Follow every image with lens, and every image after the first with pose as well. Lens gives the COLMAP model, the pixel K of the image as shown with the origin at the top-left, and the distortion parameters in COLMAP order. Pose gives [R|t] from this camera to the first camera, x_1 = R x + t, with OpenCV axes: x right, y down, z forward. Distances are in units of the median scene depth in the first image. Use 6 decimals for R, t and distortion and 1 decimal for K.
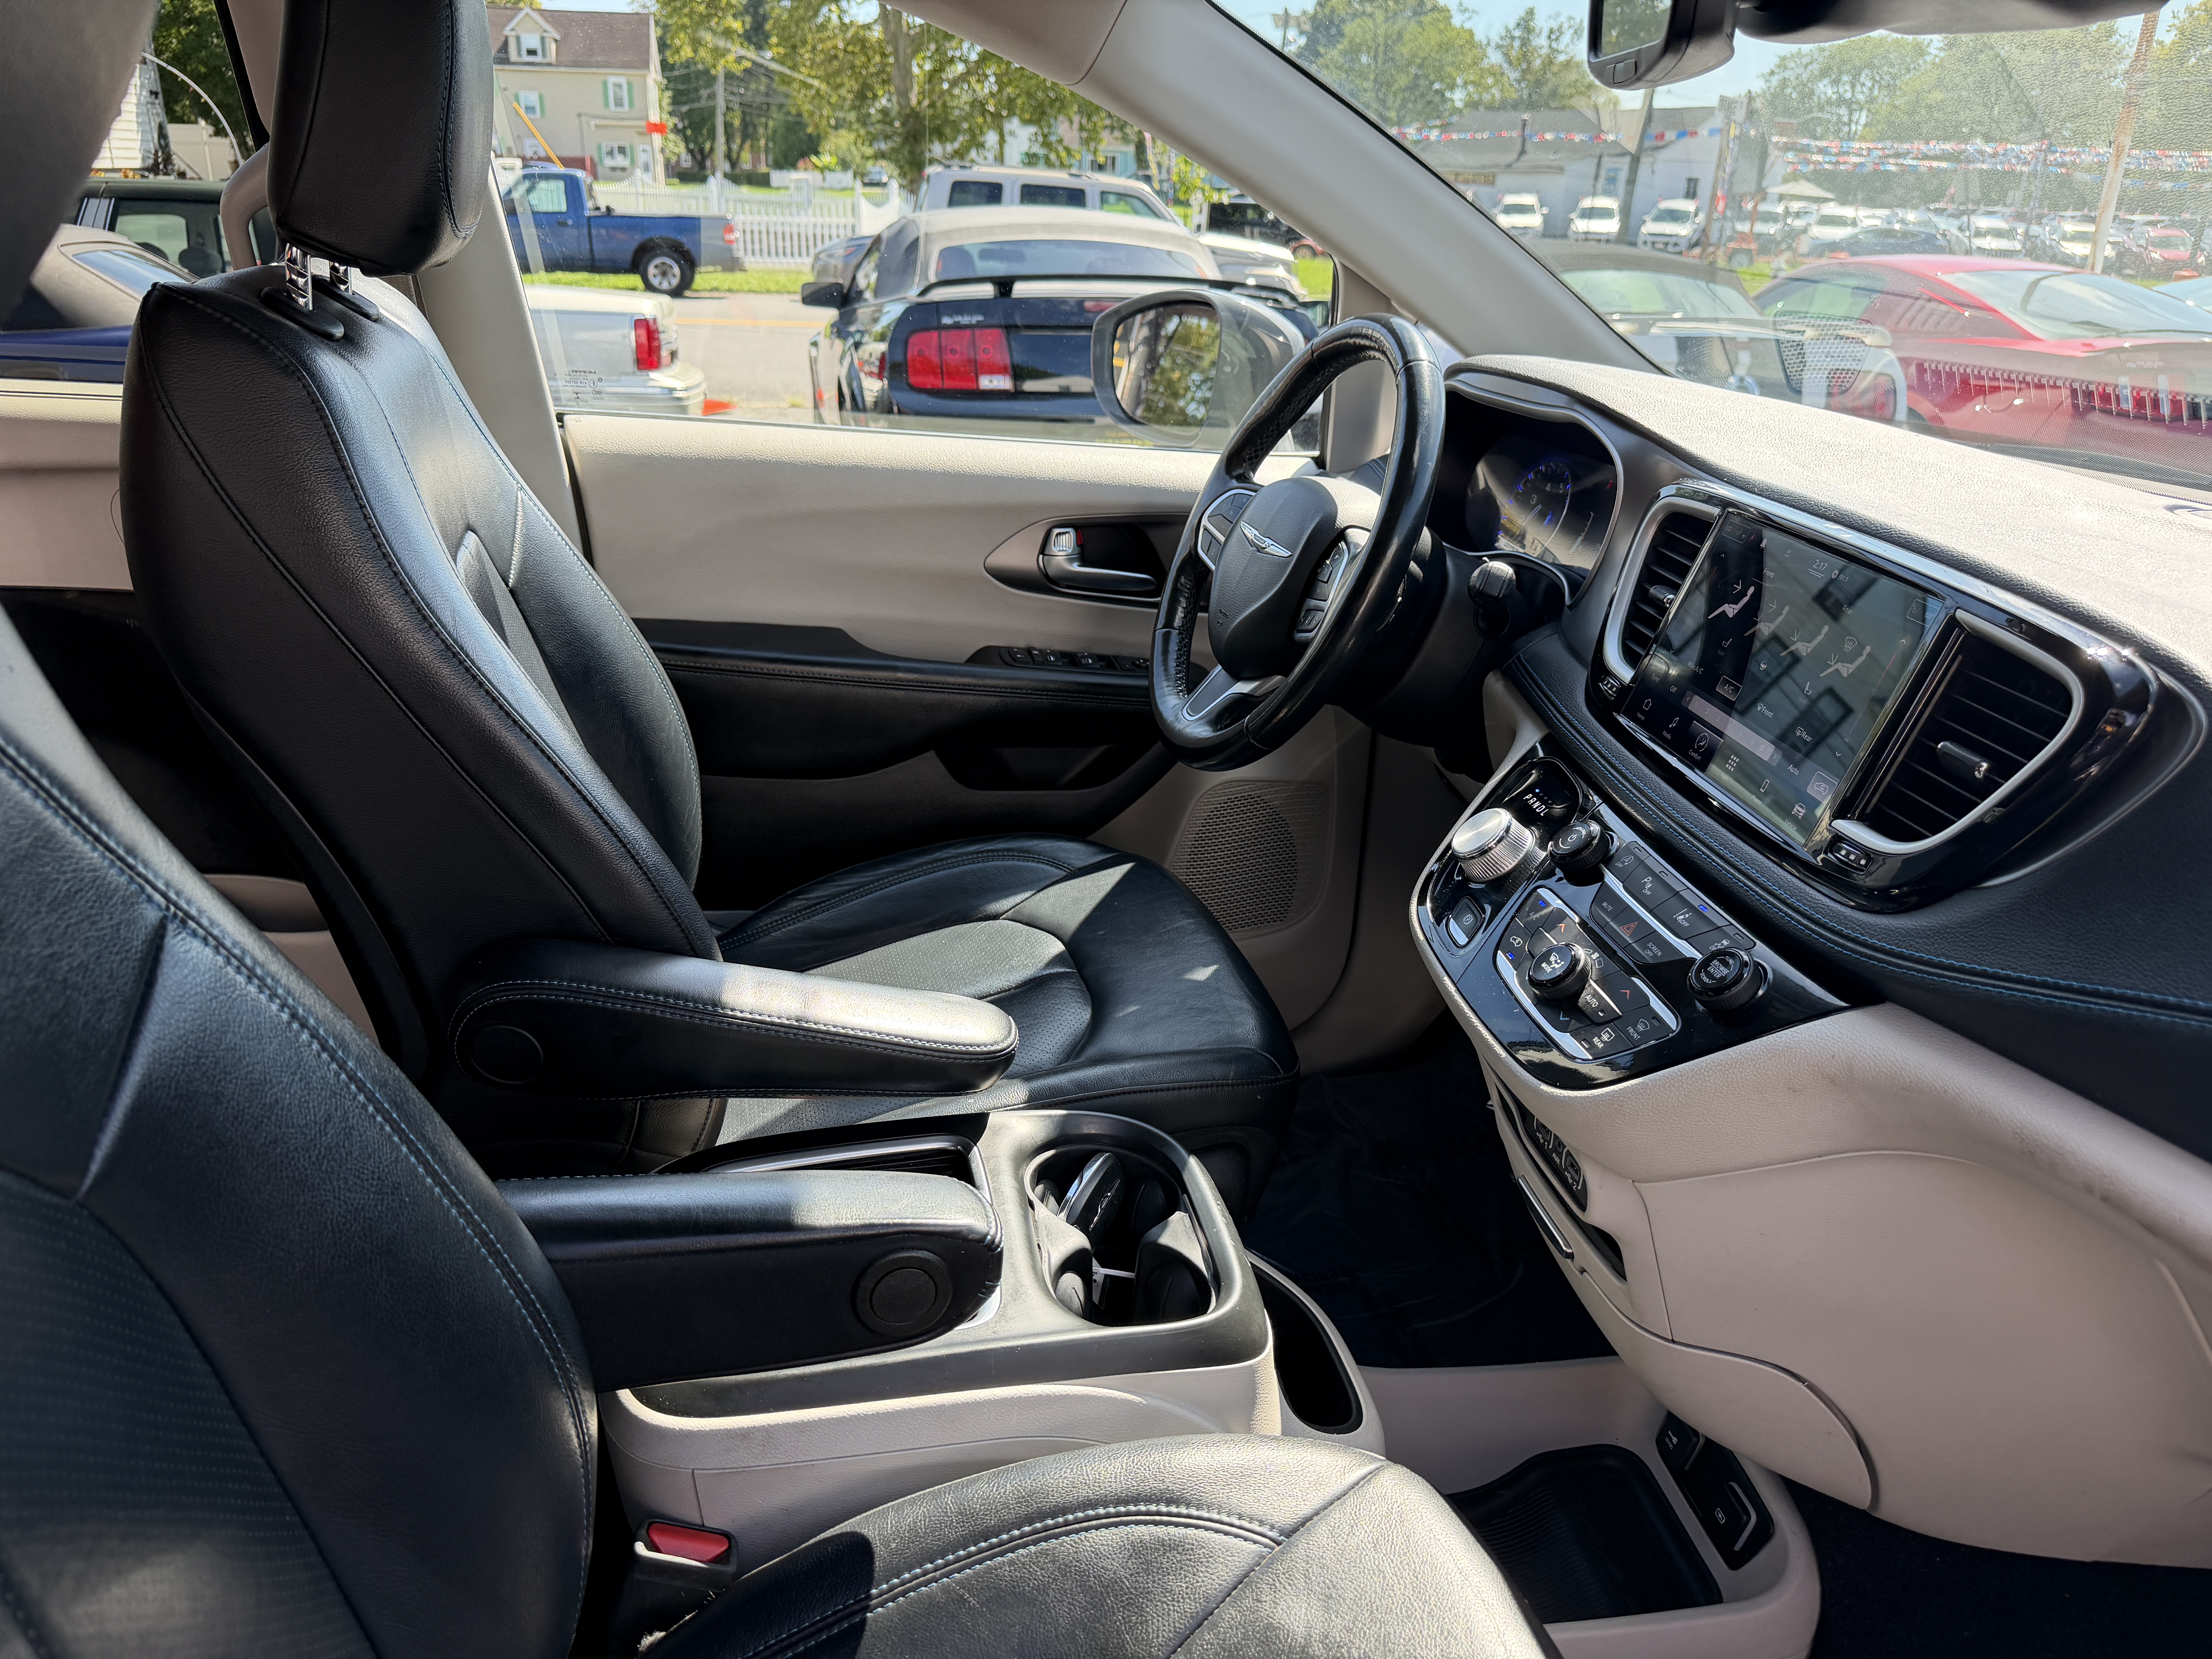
lens RADIAL K [[1541.7, 0, 1106.9], [0, 1541.7, 835.6], [0, 0, 1]] dist [-0.000256, -0.005105]
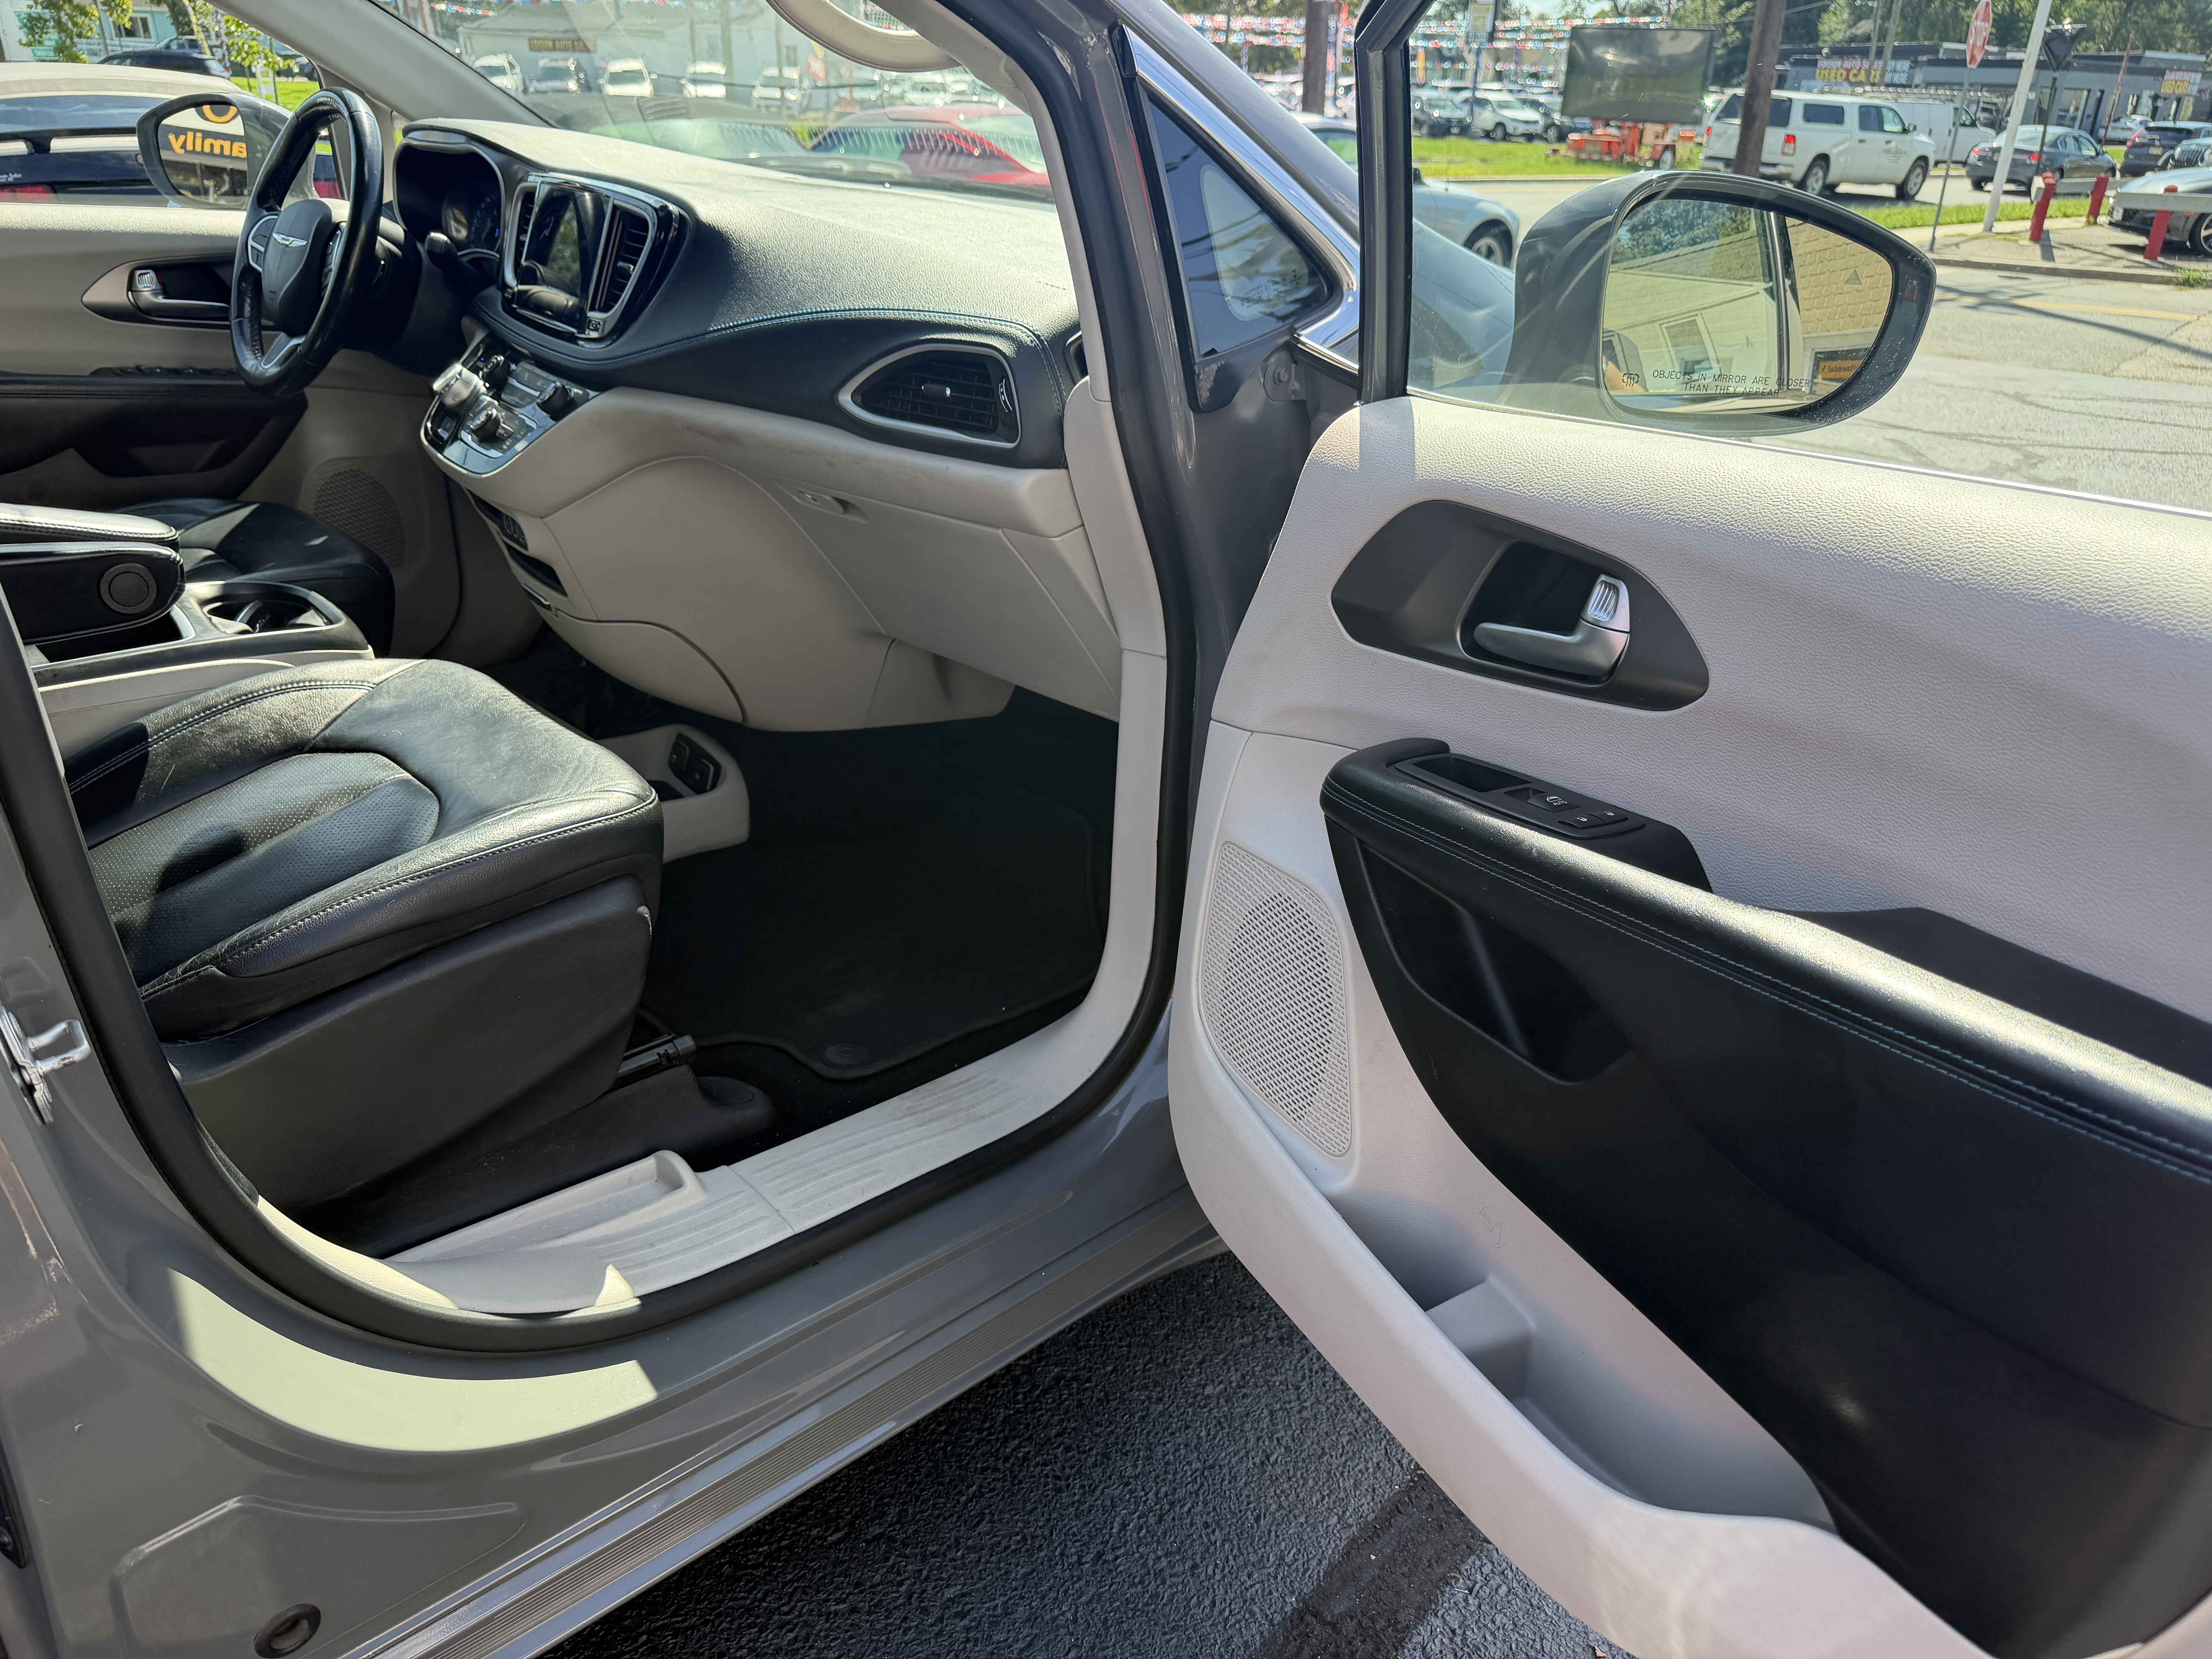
lens RADIAL K [[1541.0, 0, 1106.0], [0, 1541.0, 829.5], [0, 0, 1]] dist [0.022657, -0.044816]
pose [[0.872039, -0.211795, 0.441237, 0.009031], [0.181878, 0.977194, 0.109601, 0.344935], [-0.454387, -0.015325, 0.890673, -0.714178]]
